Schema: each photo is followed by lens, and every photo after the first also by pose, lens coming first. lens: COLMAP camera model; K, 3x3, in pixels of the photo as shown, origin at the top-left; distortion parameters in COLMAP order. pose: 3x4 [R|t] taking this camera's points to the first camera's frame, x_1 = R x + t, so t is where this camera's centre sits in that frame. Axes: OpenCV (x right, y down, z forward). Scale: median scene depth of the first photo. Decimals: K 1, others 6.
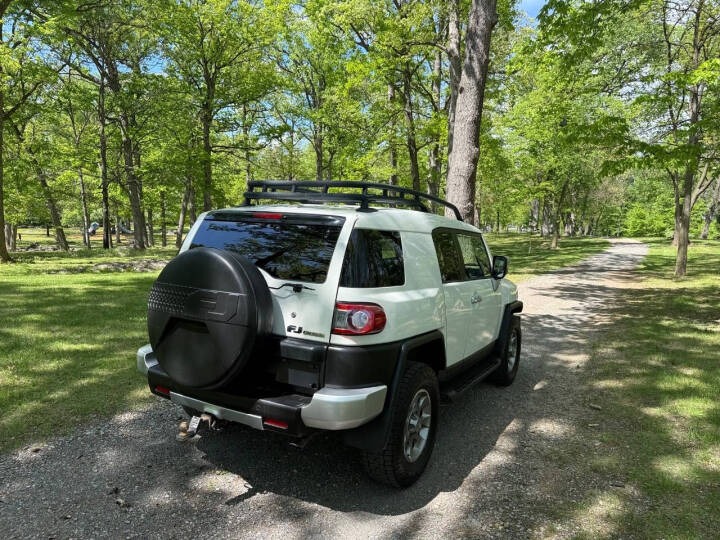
lens RADIAL K [[506.7, 0, 356.9], [0, 506.7, 267.2], [0, 0, 1]] dist [0.034707, -0.045176]
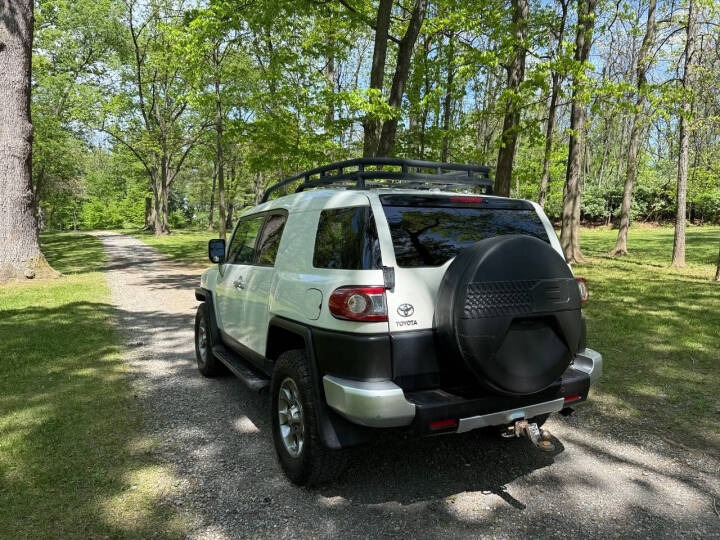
lens RADIAL K [[506.7, 0, 358.8], [0, 506.7, 271.8], [0, 0, 1]] dist [0.034707, -0.045176]
pose [[0.529546, -0.105018, 0.841756, -0.202427], [0.086195, 0.993833, 0.069767, -0.010276], [-0.843891, 0.035610, 0.535332, 0.128977]]
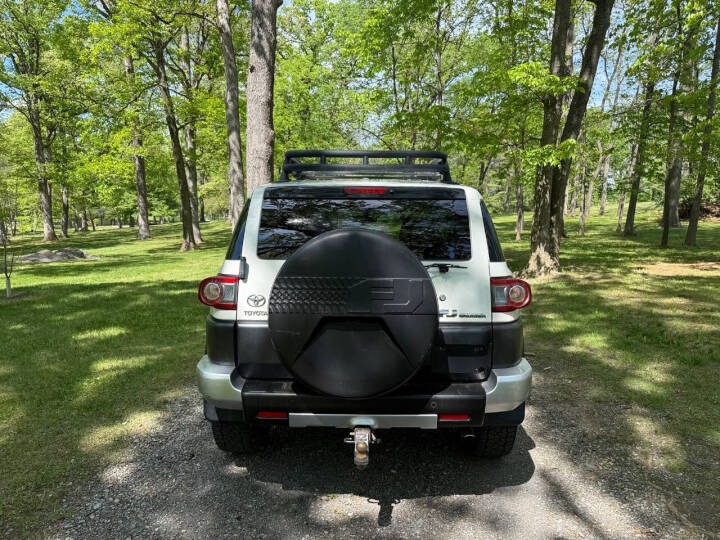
lens RADIAL K [[506.7, 0, 361.1], [0, 506.7, 267.9], [0, 0, 1]] dist [0.034707, -0.045176]
pose [[0.872149, -0.087837, 0.481292, -0.116218], [0.073133, 0.996105, 0.049267, -0.002551], [-0.483744, -0.007770, 0.875175, 0.046813]]
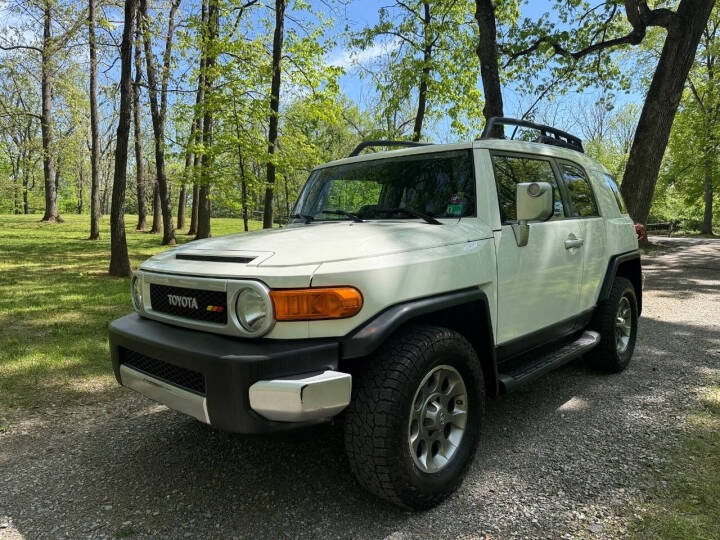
lens RADIAL K [[506.7, 0, 358.8], [0, 506.7, 274.6], [0, 0, 1]] dist [0.034707, -0.045176]
pose [[-0.973044, -0.050040, 0.225124, 0.002006], [-0.010335, 0.984657, 0.174196, -0.014051], [-0.230387, 0.167174, -0.958632, 0.509905]]
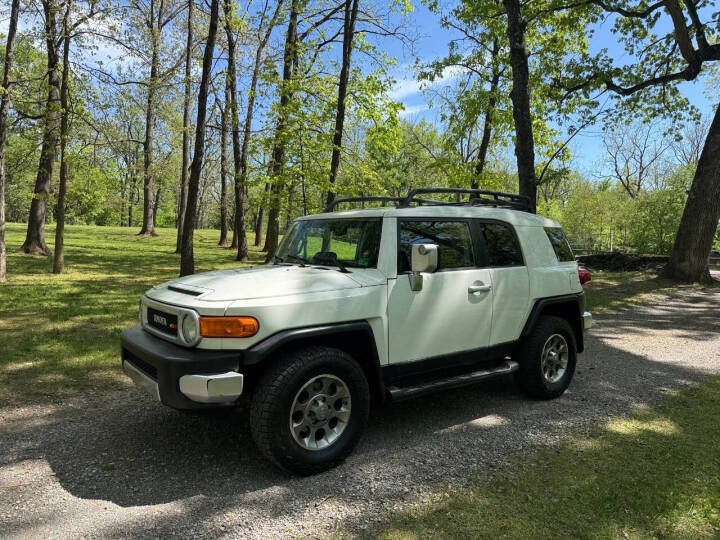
lens RADIAL K [[506.7, 0, 357.8], [0, 506.7, 267.2], [0, 0, 1]] dist [0.034707, -0.045176]
pose [[-0.922951, -0.077072, 0.377124, -0.069855], [-0.030583, 0.991335, 0.127750, -0.032085], [-0.383702, 0.106374, -0.917310, 0.546016]]
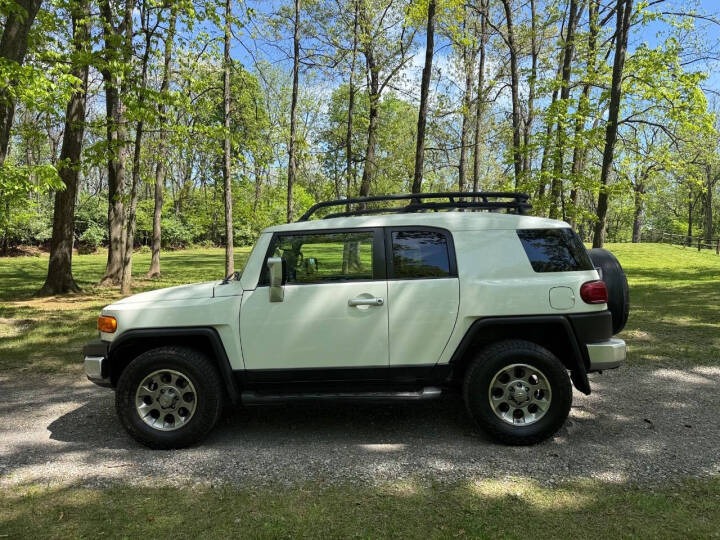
lens RADIAL K [[506.7, 0, 364.0], [0, 506.7, 271.0], [0, 0, 1]] dist [0.034707, -0.045176]
pose [[-0.483207, -0.061903, 0.873315, -0.228469], [0.057195, 0.993134, 0.102042, -0.029654], [-0.873636, 0.099257, -0.476349, 0.409678]]
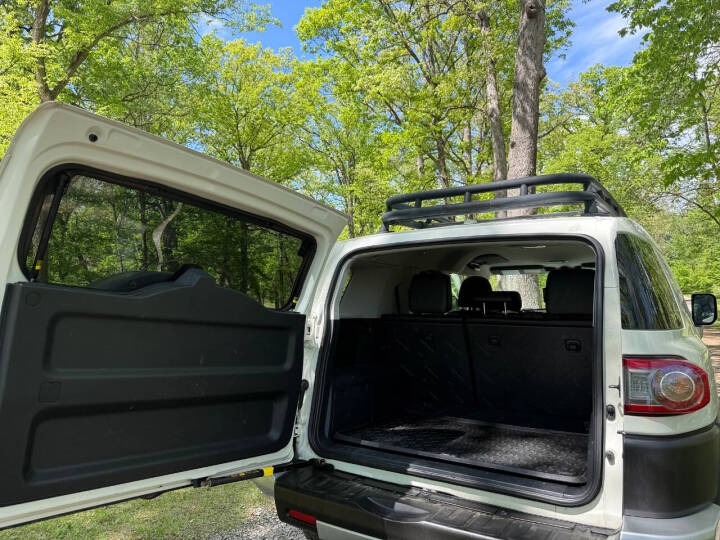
lens RADIAL K [[506.7, 0, 358.3], [0, 506.7, 267.7], [0, 0, 1]] dist [0.034707, -0.045176]
pose [[0.997272, -0.054143, -0.050162, -0.052088], [0.046367, 0.988351, -0.144960, 0.007063], [0.057426, 0.142238, 0.988165, 0.073618]]
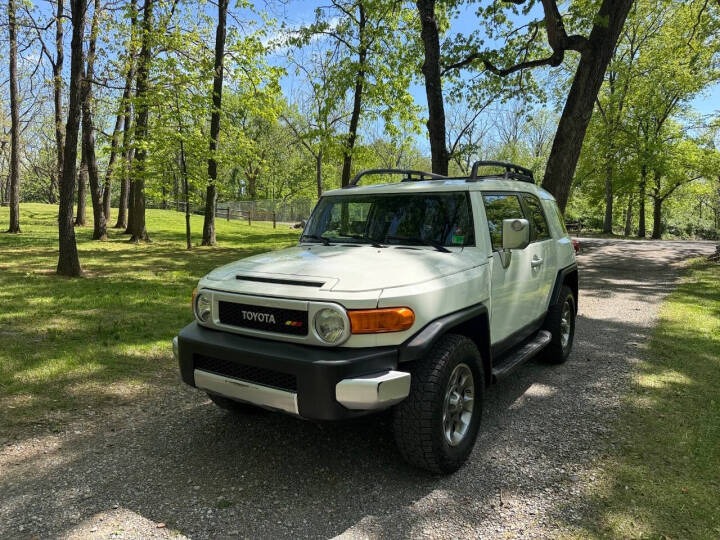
lens RADIAL K [[506.7, 0, 359.5], [0, 506.7, 268.3], [0, 0, 1]] dist [0.034707, -0.045176]
pose [[-0.995581, -0.053793, 0.076971, 0.032514], [-0.039780, 0.984080, 0.173216, -0.028958], [-0.085064, 0.169389, -0.981871, 0.550578]]
